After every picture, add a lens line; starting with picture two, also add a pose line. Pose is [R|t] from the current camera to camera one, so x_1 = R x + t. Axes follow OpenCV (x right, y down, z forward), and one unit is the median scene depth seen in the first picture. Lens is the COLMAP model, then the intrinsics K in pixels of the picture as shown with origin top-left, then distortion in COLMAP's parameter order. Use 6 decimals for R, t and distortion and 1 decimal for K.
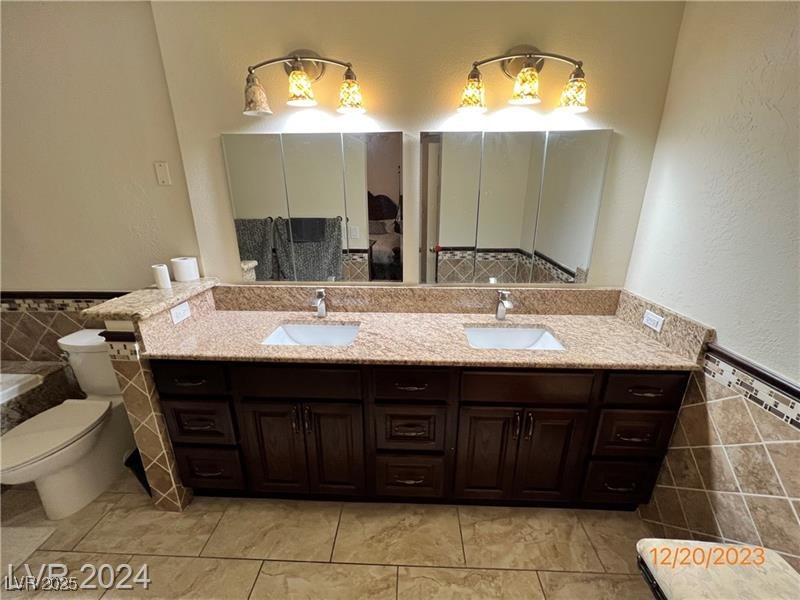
lens RADIAL K [[320.0, 0, 401.2], [0, 320.0, 296.3], [0, 0, 1]] dist [-0.004396, 0.000142]
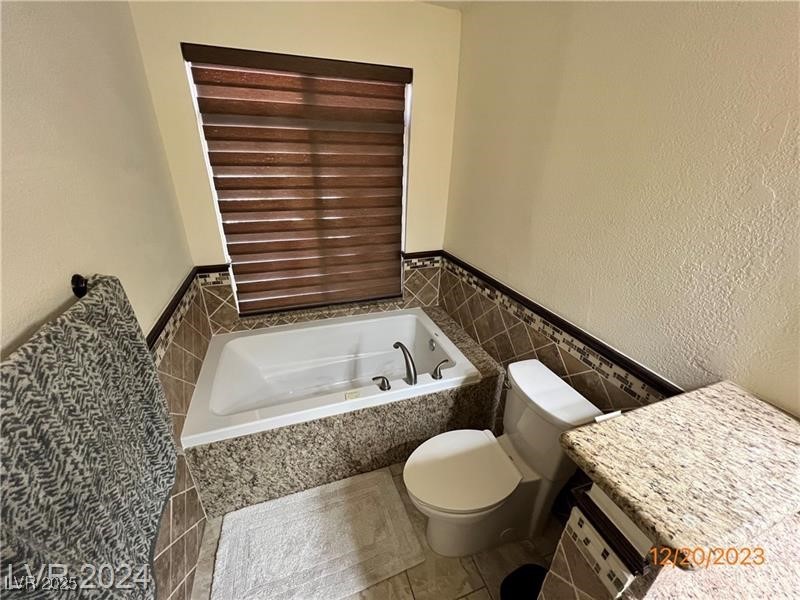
lens RADIAL K [[320.0, 0, 400.9], [0, 320.0, 300.7], [0, 0, 1]] dist [-0.004396, 0.000142]
pose [[0.364838, 0.398309, -0.841572, -0.505869], [-0.309291, 0.904393, 0.293959, -0.152105], [0.878198, 0.153044, 0.453150, 0.326003]]
